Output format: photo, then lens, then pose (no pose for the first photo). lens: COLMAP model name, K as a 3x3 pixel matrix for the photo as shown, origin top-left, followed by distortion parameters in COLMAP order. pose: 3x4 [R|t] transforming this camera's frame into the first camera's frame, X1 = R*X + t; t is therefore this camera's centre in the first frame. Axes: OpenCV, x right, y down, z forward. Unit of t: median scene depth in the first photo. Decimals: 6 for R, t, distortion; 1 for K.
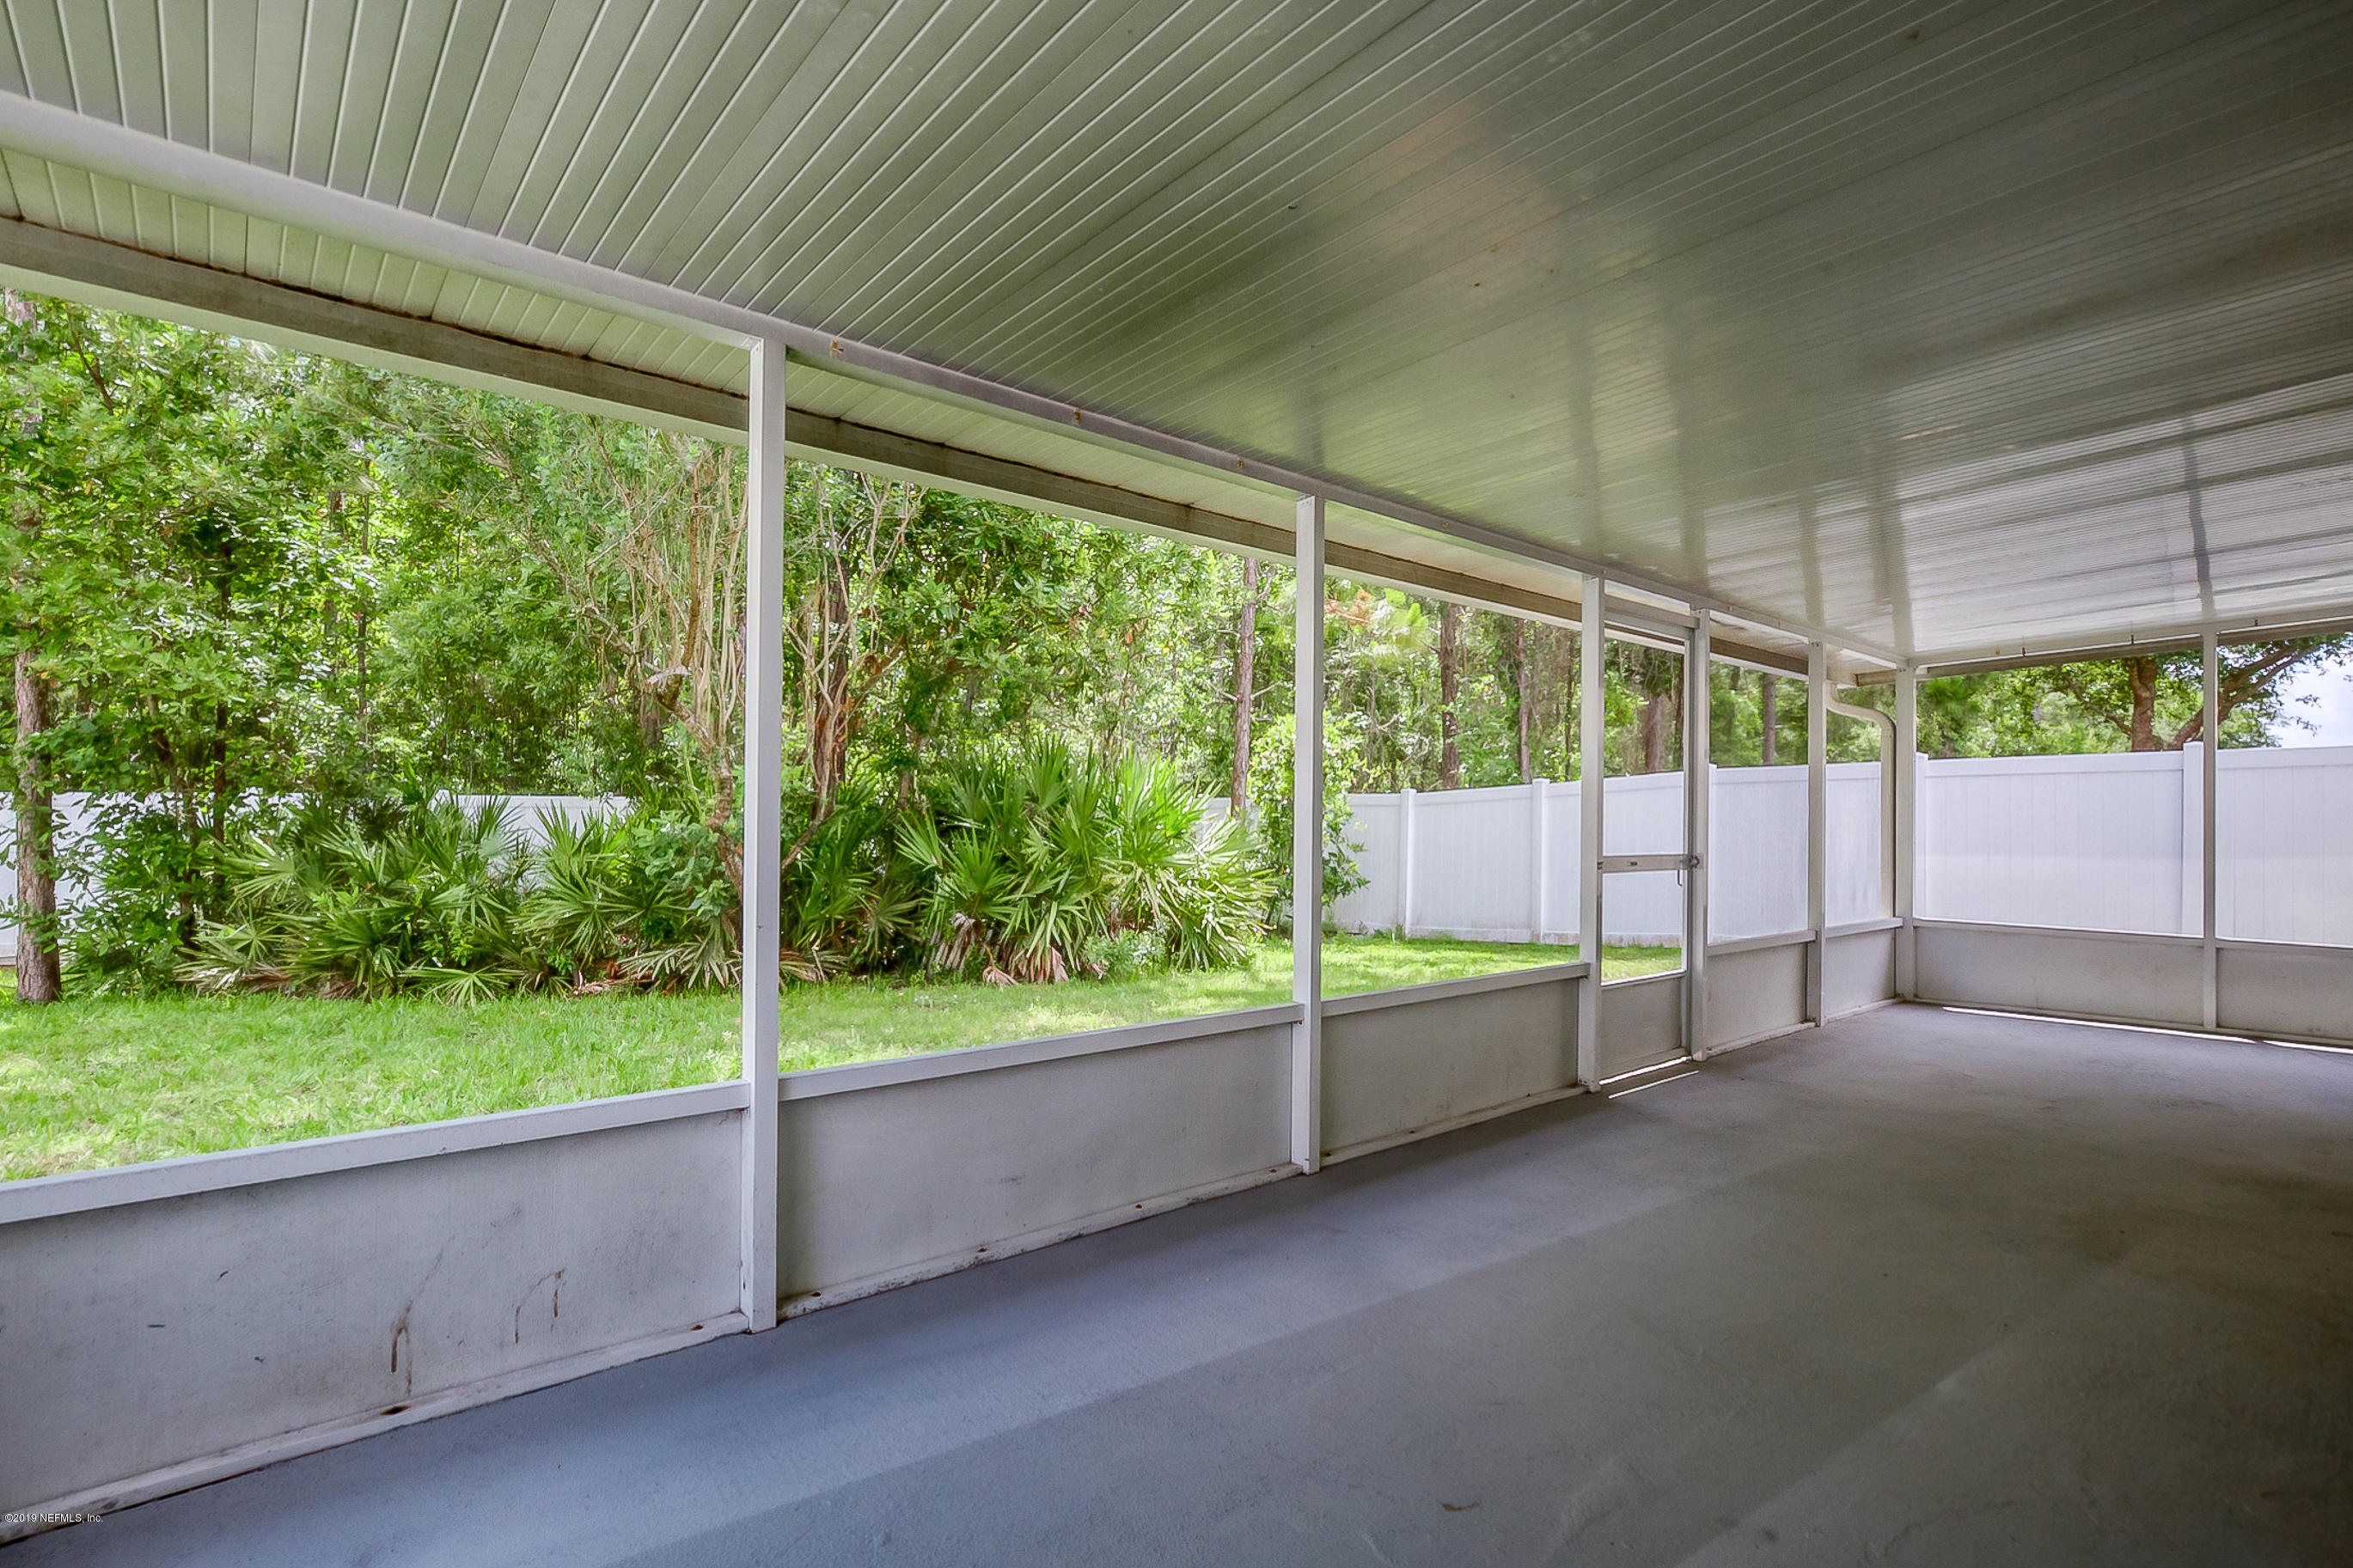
lens RADIAL K [[1093.8, 0, 1253.9], [0, 1093.8, 780.1], [0, 0, 1]] dist [-0.012511, 0.000473]
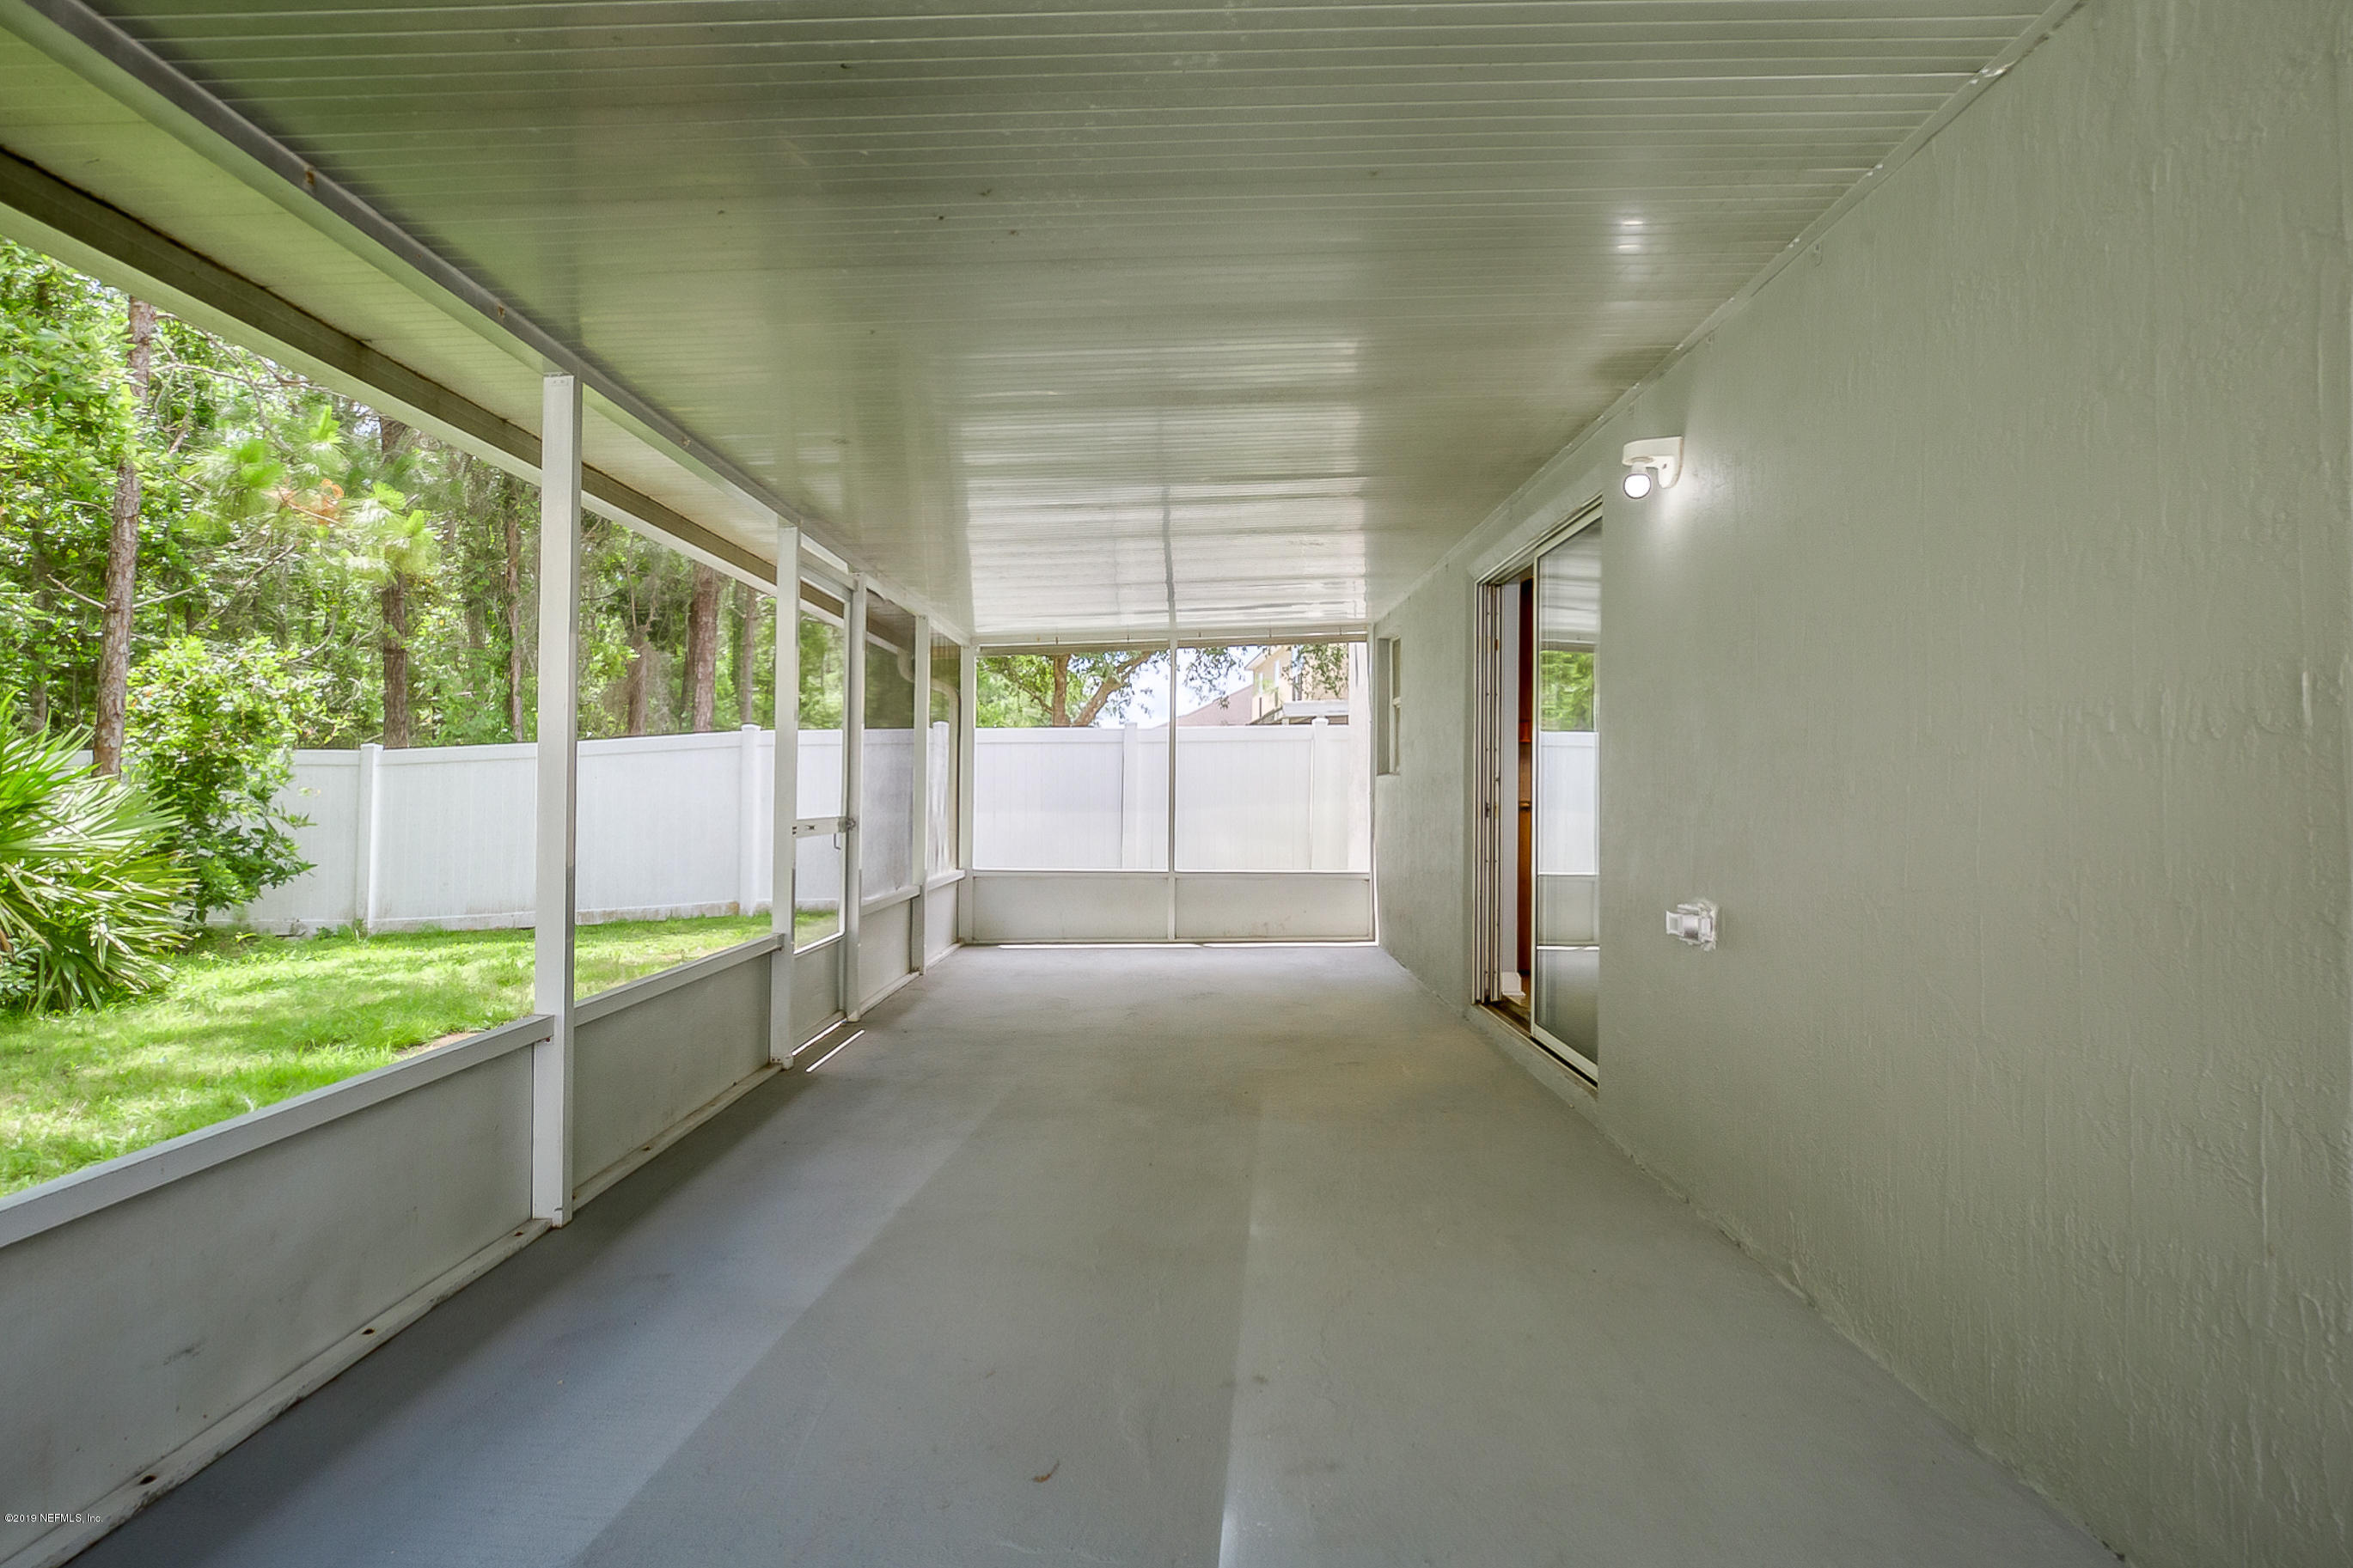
lens RADIAL K [[1139.8, 0, 1174.7], [0, 1139.8, 763.6], [0, 0, 1]] dist [-0.012080, 0.001570]
pose [[0.680806, 0.009222, 0.732406, -0.133920], [-0.023492, 0.999681, 0.009250, 0.002248], [-0.732087, -0.023503, 0.680806, 0.060965]]
